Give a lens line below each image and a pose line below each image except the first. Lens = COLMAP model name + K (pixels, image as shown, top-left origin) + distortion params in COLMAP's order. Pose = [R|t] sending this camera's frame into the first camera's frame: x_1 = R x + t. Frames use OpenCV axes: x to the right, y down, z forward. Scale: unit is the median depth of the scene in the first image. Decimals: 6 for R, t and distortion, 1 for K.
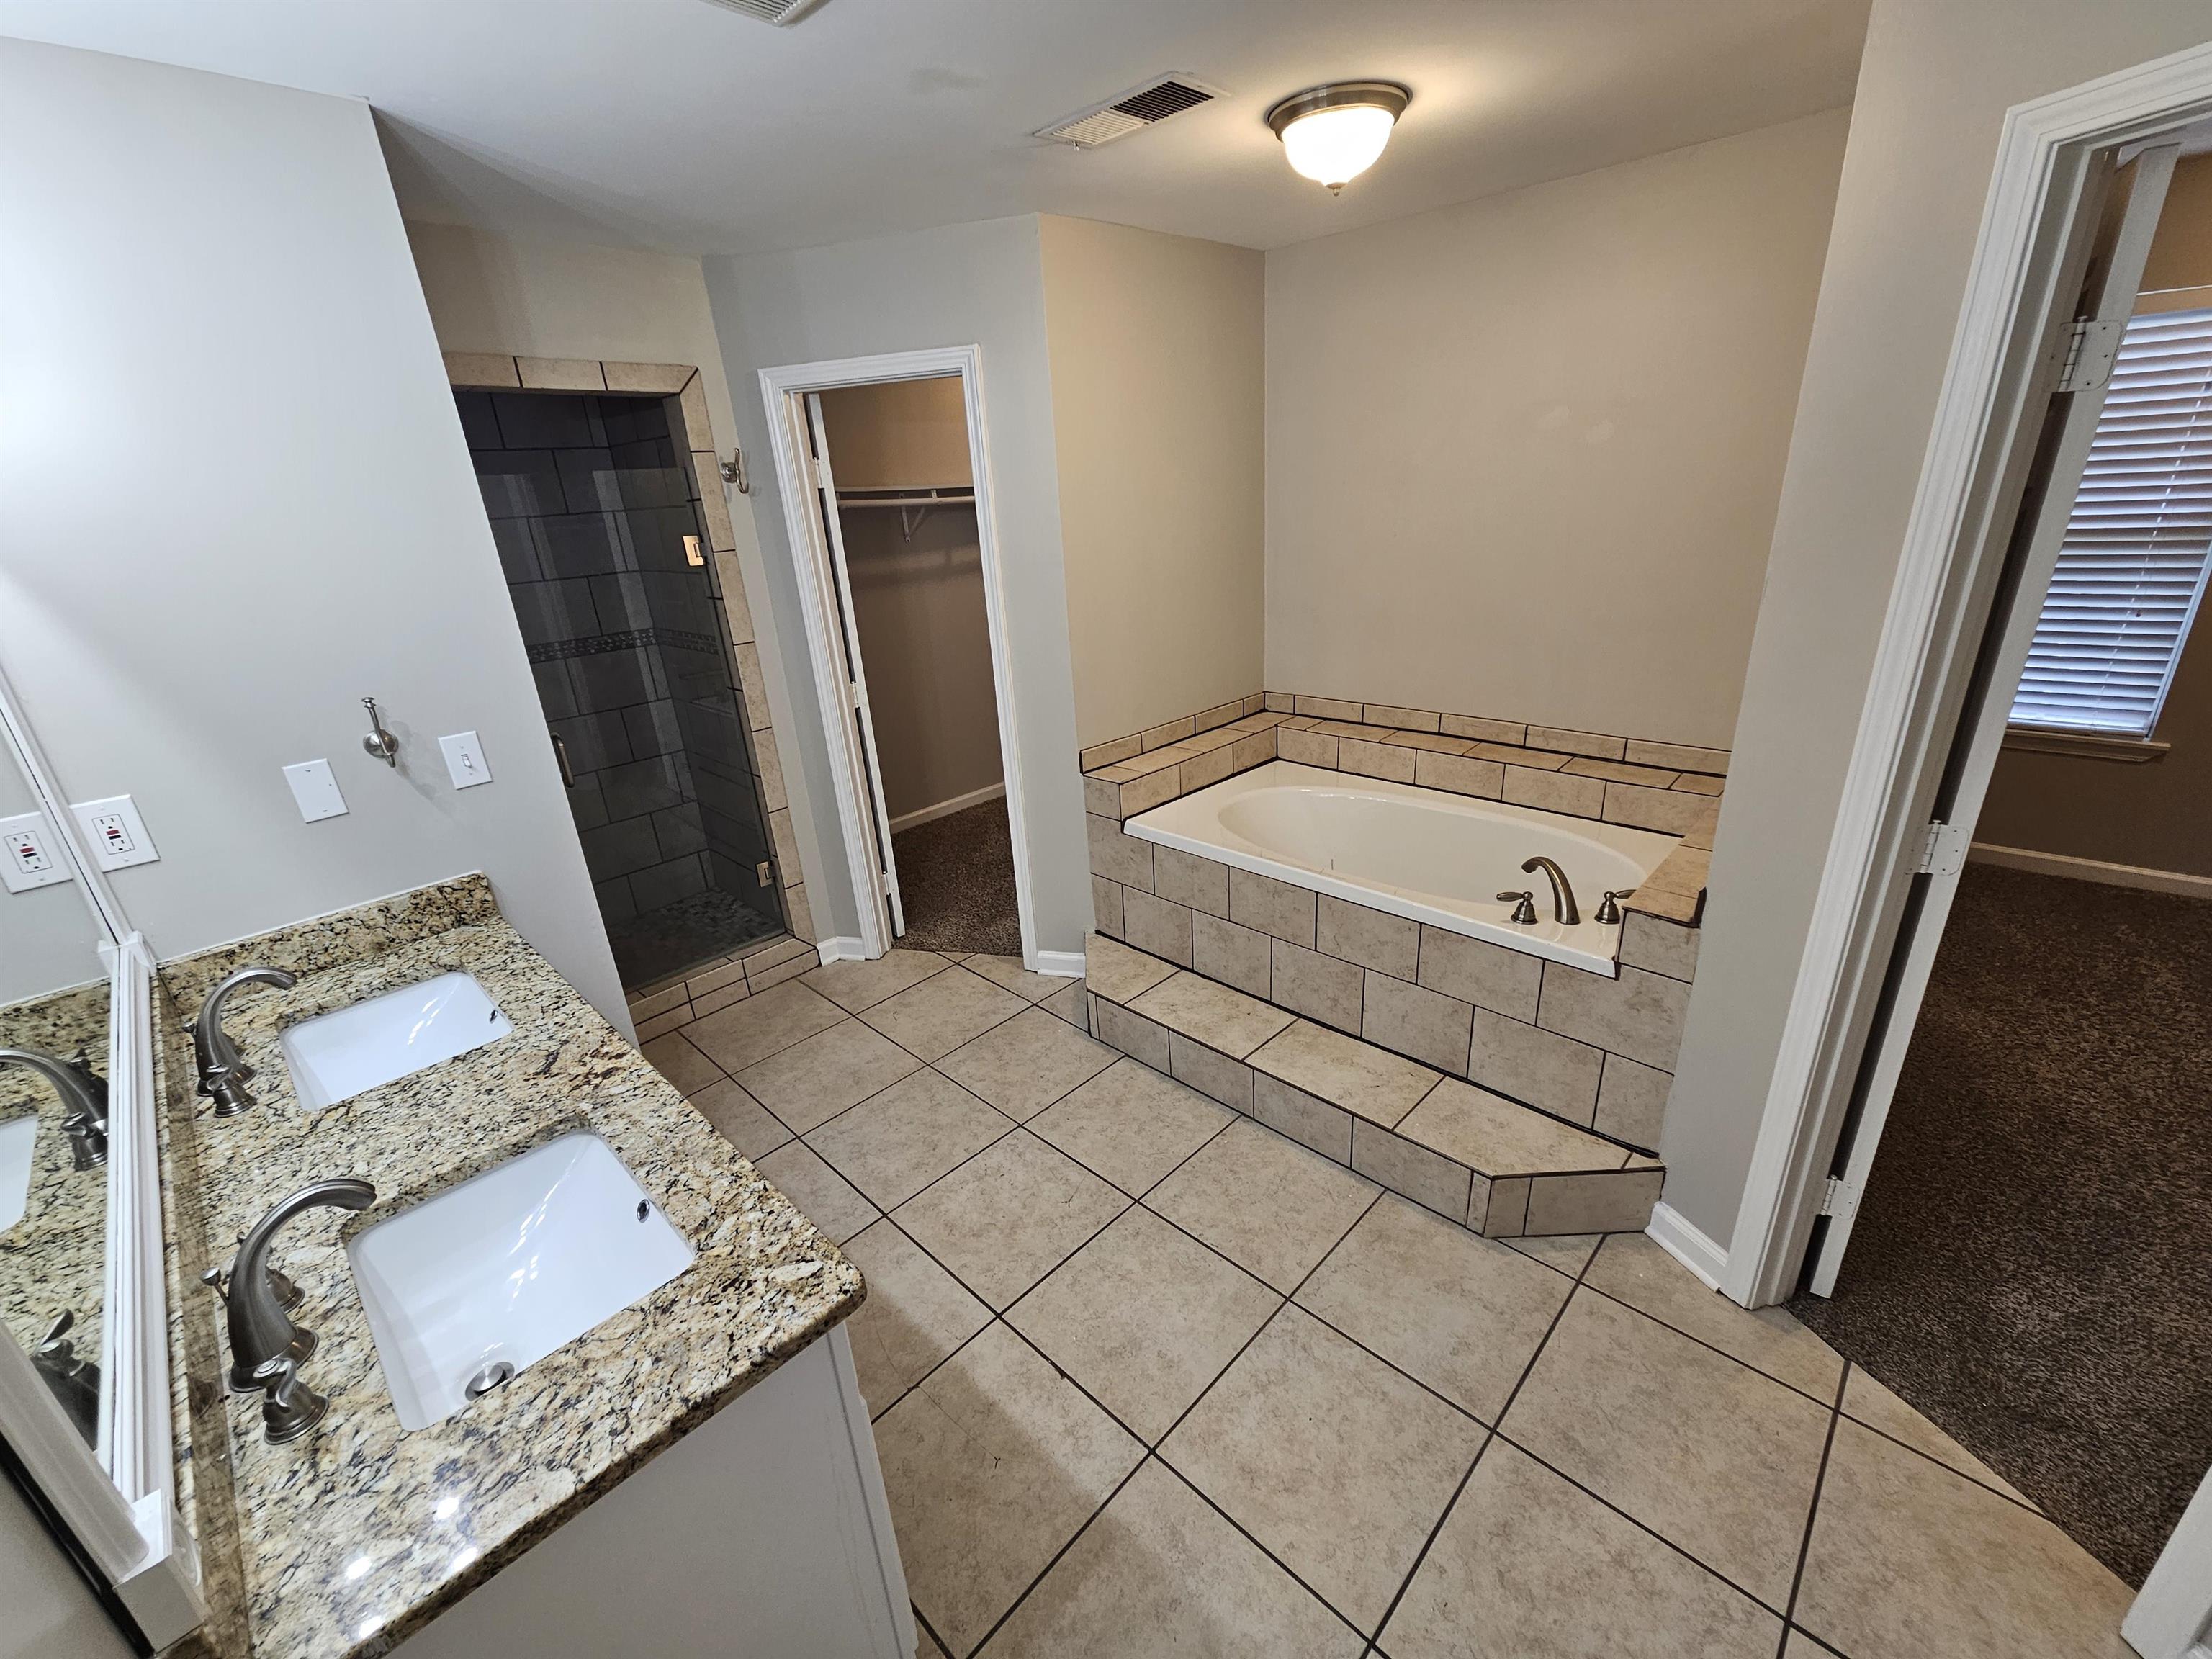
lens RADIAL K [[904.1, 0, 1087.2], [0, 904.1, 851.2], [0, 0, 1]] dist [0.002106, 0.000502]
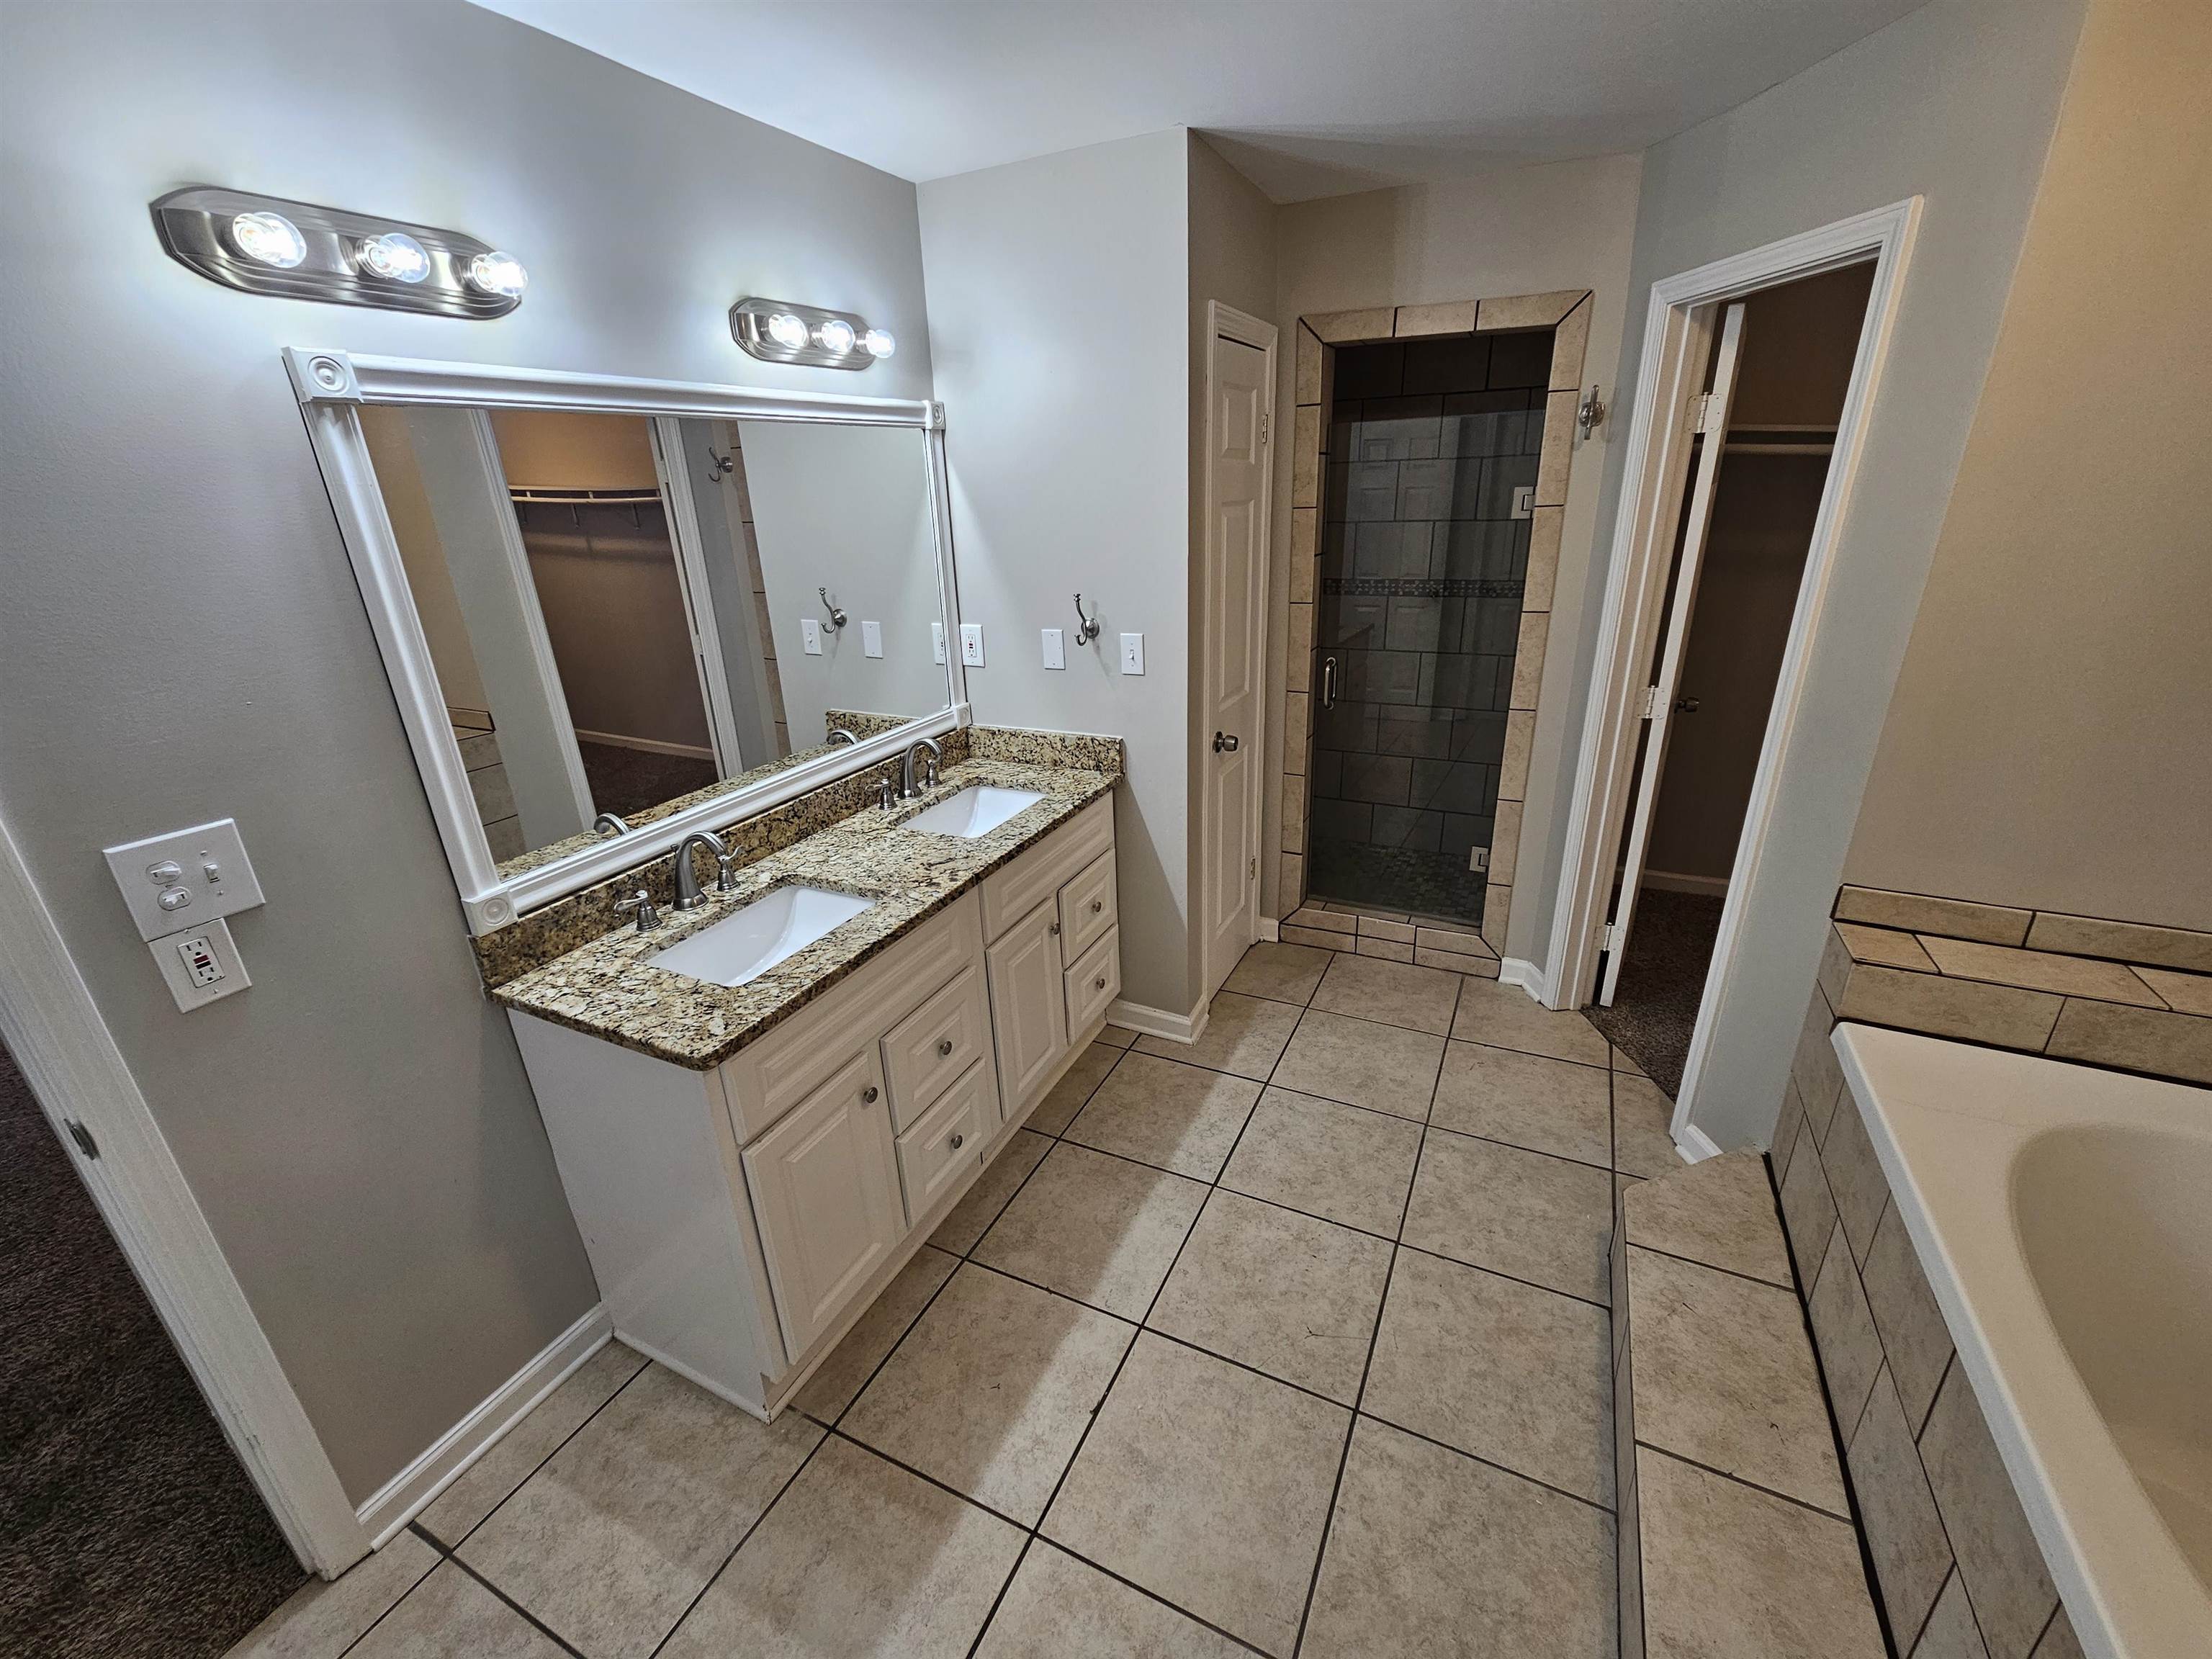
lens RADIAL K [[903.2, 0, 1115.1], [0, 903.2, 841.8], [0, 0, 1]] dist [0.006925, 0.000182]
pose [[0.326484, 0.400876, -0.855983, 0.415072], [-0.340276, 0.894736, 0.289239, -0.178055], [0.881828, 0.196839, 0.428525, 0.370345]]
